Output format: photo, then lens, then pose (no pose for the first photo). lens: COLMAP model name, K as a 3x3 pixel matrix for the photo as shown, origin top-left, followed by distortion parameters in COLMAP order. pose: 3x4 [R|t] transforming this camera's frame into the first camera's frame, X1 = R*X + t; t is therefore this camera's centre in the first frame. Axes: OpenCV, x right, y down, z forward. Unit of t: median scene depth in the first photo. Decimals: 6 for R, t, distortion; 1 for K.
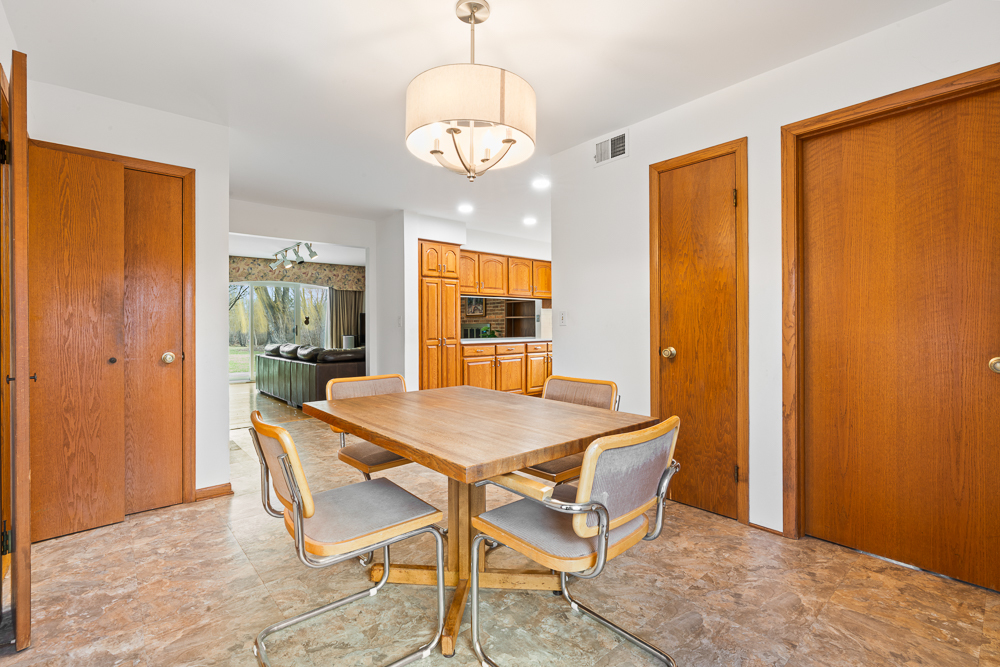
lens RADIAL K [[448.0, 0, 502.7], [0, 448.0, 327.8], [0, 0, 1]] dist [-0.011697, 0.004537]
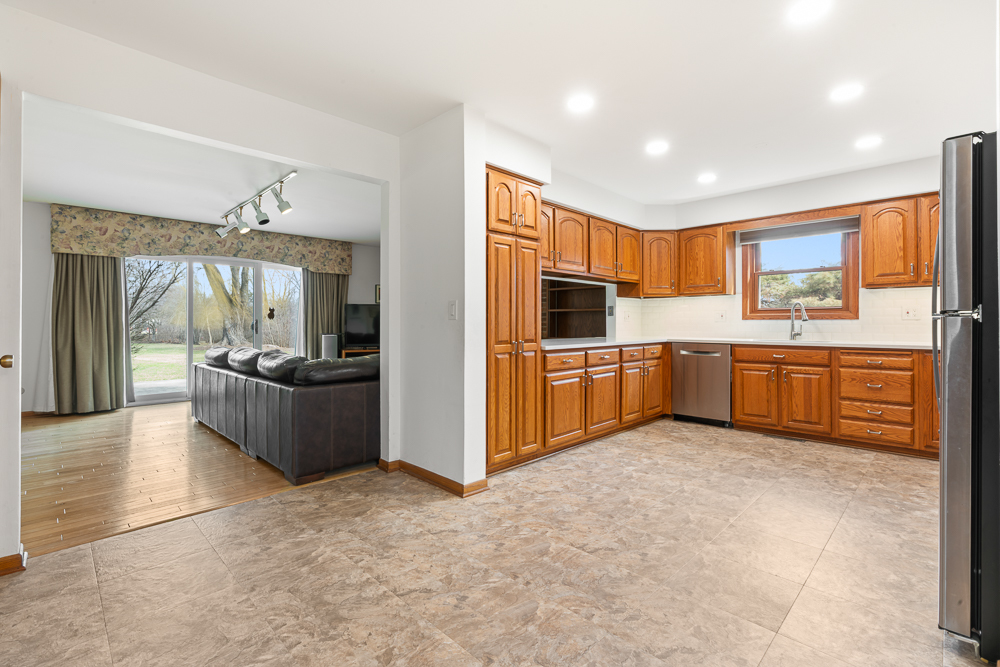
lens RADIAL K [[448.0, 0, 501.9], [0, 448.0, 324.4], [0, 0, 1]] dist [-0.011697, 0.004537]
pose [[0.997570, 0.004350, 0.069535, -0.173113], [-0.004234, 0.999989, -0.001806, 0.002842], [-0.069542, 0.001507, 0.997578, 0.376852]]
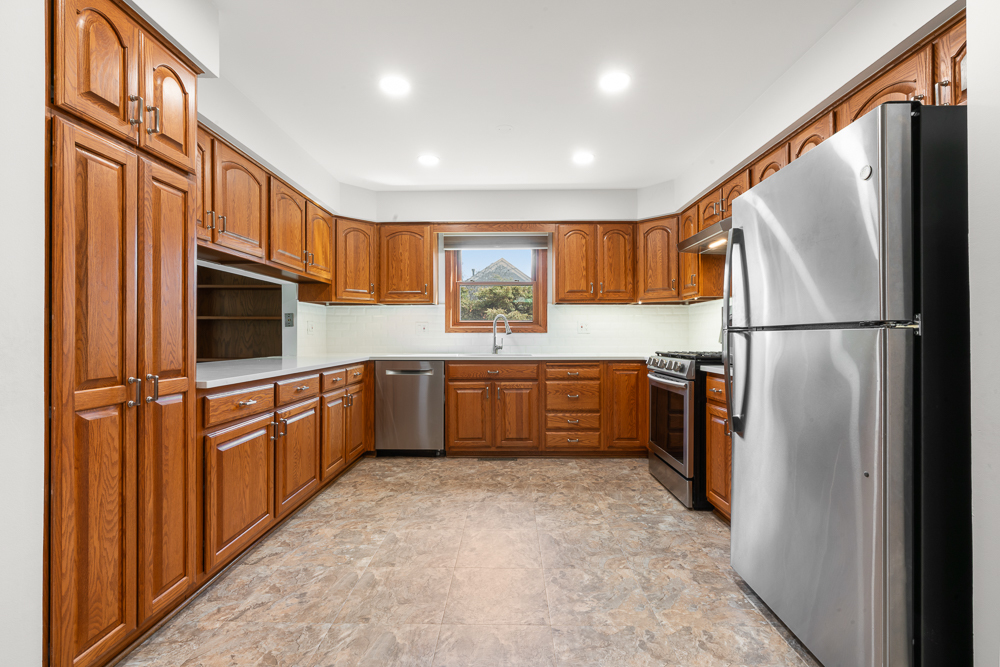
lens RADIAL K [[448.0, 0, 501.4], [0, 448.0, 334.4], [0, 0, 1]] dist [-0.011697, 0.004537]
pose [[0.672443, 0.006486, 0.740120, -0.166310], [0.001732, 0.999945, -0.010337, 0.001546], [-0.740147, 0.008233, 0.672395, 0.586141]]
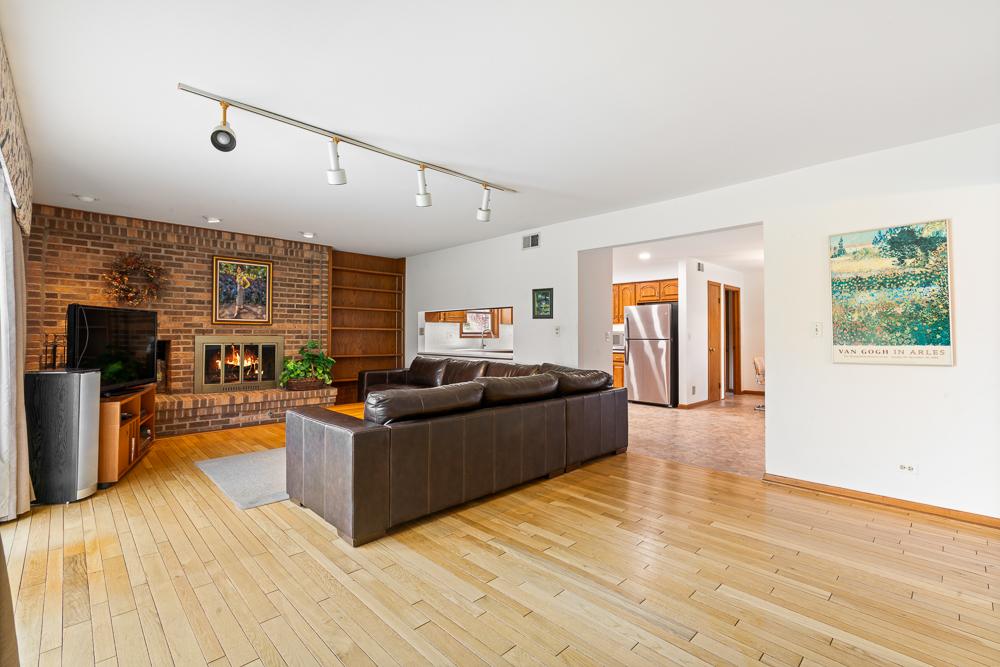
lens RADIAL K [[448.0, 0, 497.7], [0, 448.0, 332.9], [0, 0, 1]] dist [-0.011697, 0.004537]
pose [[-0.042090, 0.010446, 0.999059, -1.050774], [0.001441, 0.999945, -0.010394, -0.010307], [-0.999113, 0.001002, -0.042103, 1.081903]]
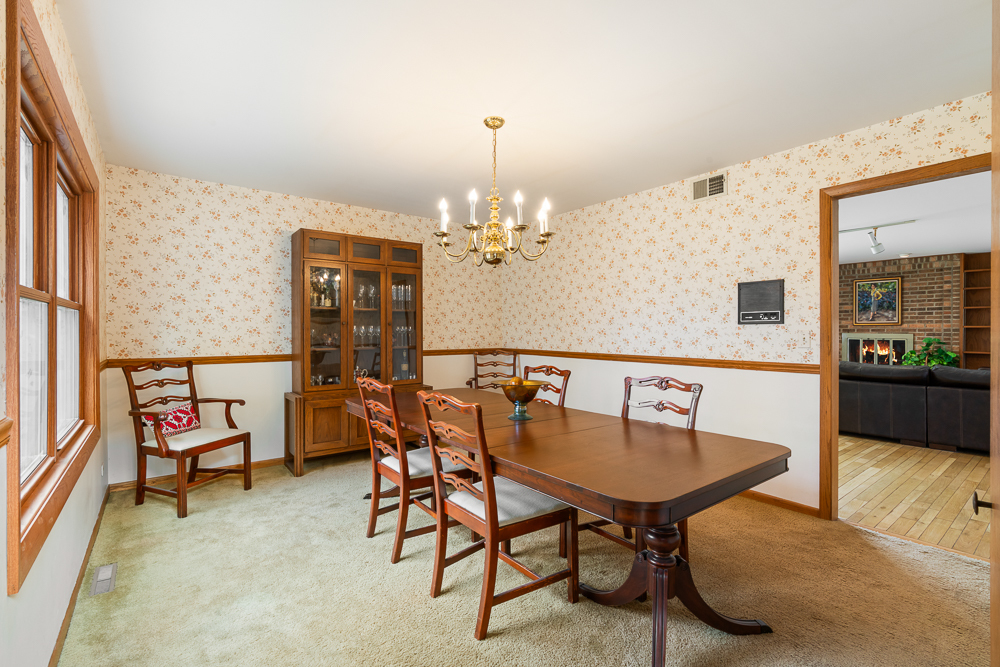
lens RADIAL K [[448.0, 0, 501.7], [0, 448.0, 334.6], [0, 0, 1]] dist [-0.011697, 0.004537]
pose [[0.997403, 0.004173, -0.071899, -1.098659], [-0.003619, 0.999963, 0.007830, -0.016939], [0.071929, -0.007549, 0.997381, 0.192684]]
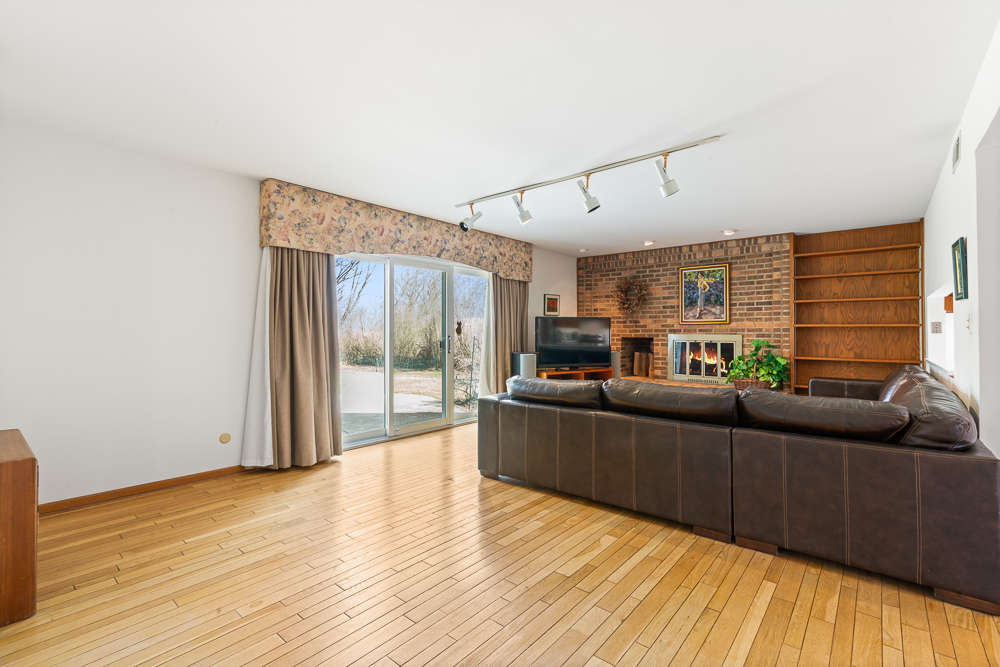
lens RADIAL K [[448.0, 0, 504.9], [0, 448.0, 332.5], [0, 0, 1]] dist [-0.011697, 0.004537]
pose [[0.988673, 0.006268, 0.149953, -0.711919], [-0.005271, 0.999961, -0.007046, -0.009127], [-0.149992, 0.006176, 0.988668, 0.611925]]
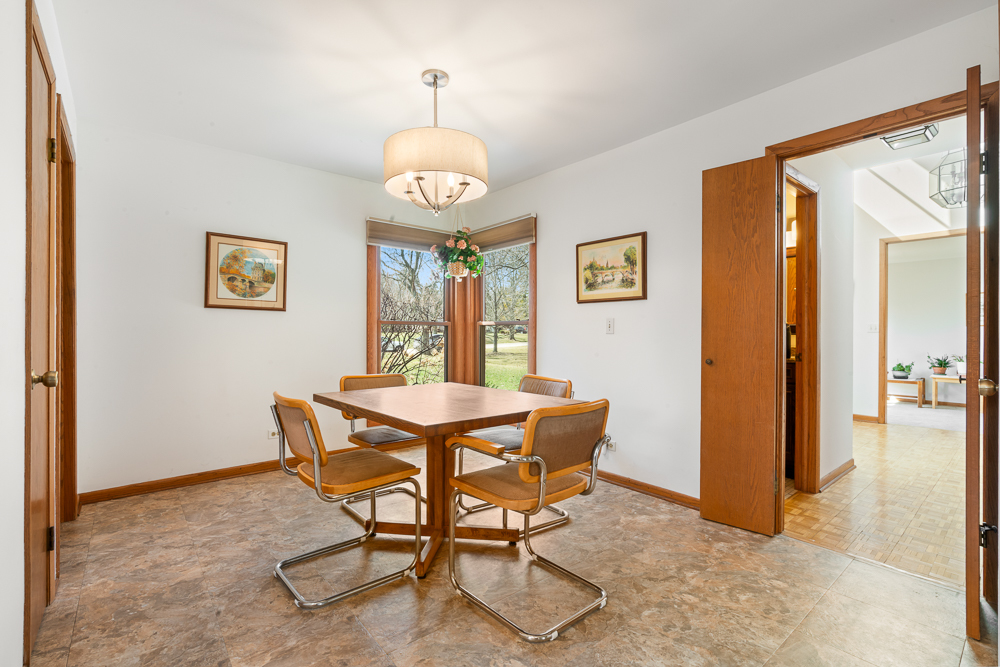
lens RADIAL K [[448.0, 0, 500.3], [0, 448.0, 335.3], [0, 0, 1]] dist [-0.011697, 0.004537]
pose [[-0.999531, 0.002913, 0.030496, -0.083834], [0.003018, 0.999990, 0.003405, 0.001867], [-0.030485, 0.003495, -0.999529, 0.658890]]
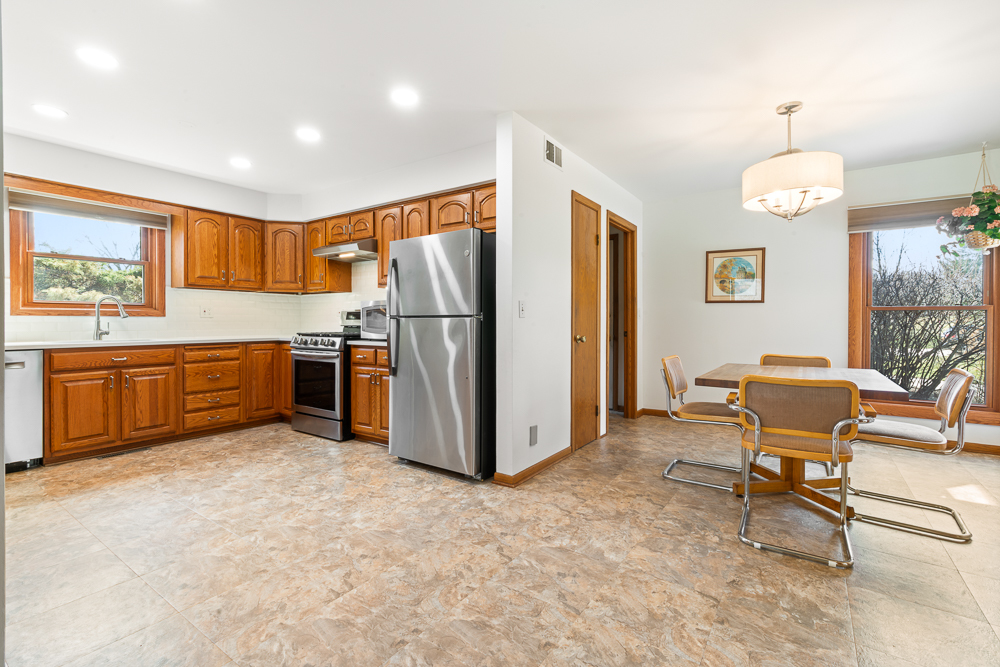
lens RADIAL K [[448.0, 0, 499.6], [0, 448.0, 328.7], [0, 0, 1]] dist [-0.011697, 0.004537]
pose [[-0.237762, -0.013637, 0.971228, -0.379740], [0.003444, 0.999883, 0.014883, 0.001798], [-0.971317, 0.006884, -0.237687, 0.676459]]
